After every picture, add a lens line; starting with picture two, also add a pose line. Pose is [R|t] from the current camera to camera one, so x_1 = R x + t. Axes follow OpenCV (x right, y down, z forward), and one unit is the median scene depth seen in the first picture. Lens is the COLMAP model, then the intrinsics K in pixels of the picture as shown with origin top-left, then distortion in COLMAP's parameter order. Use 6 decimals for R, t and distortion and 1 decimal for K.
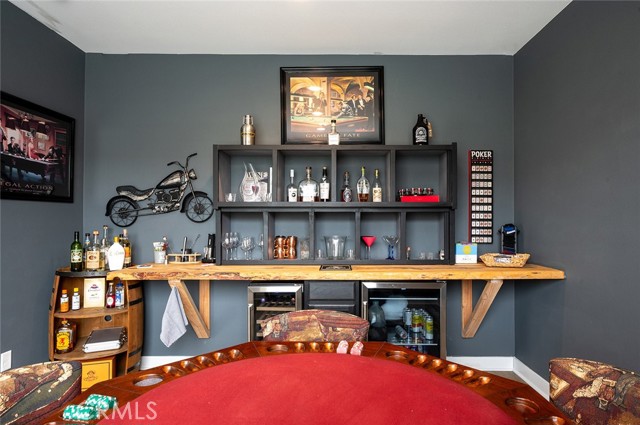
lens RADIAL K [[355.4, 0, 320.8], [0, 355.4, 216.5], [0, 0, 1]] dist [0.001249, -0.002248]
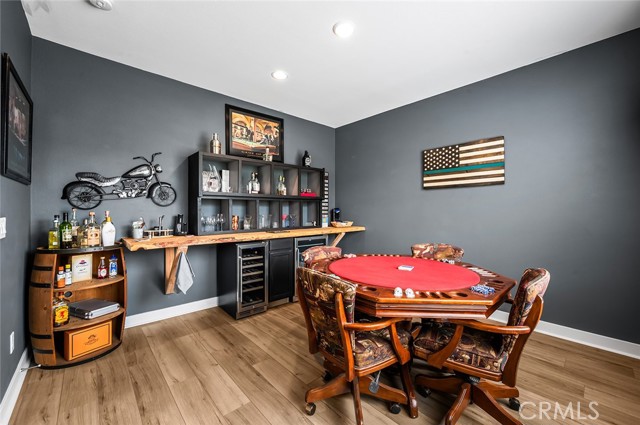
lens RADIAL K [[250.2, 0, 315.0], [0, 250.2, 209.0], [0, 0, 1]] dist [-0.001606, -0.000102]
pose [[0.758990, 0.001873, 0.651099, -0.519854], [-0.007515, 0.999954, 0.005884, 0.017988], [-0.651059, -0.009359, 0.758970, -0.055613]]
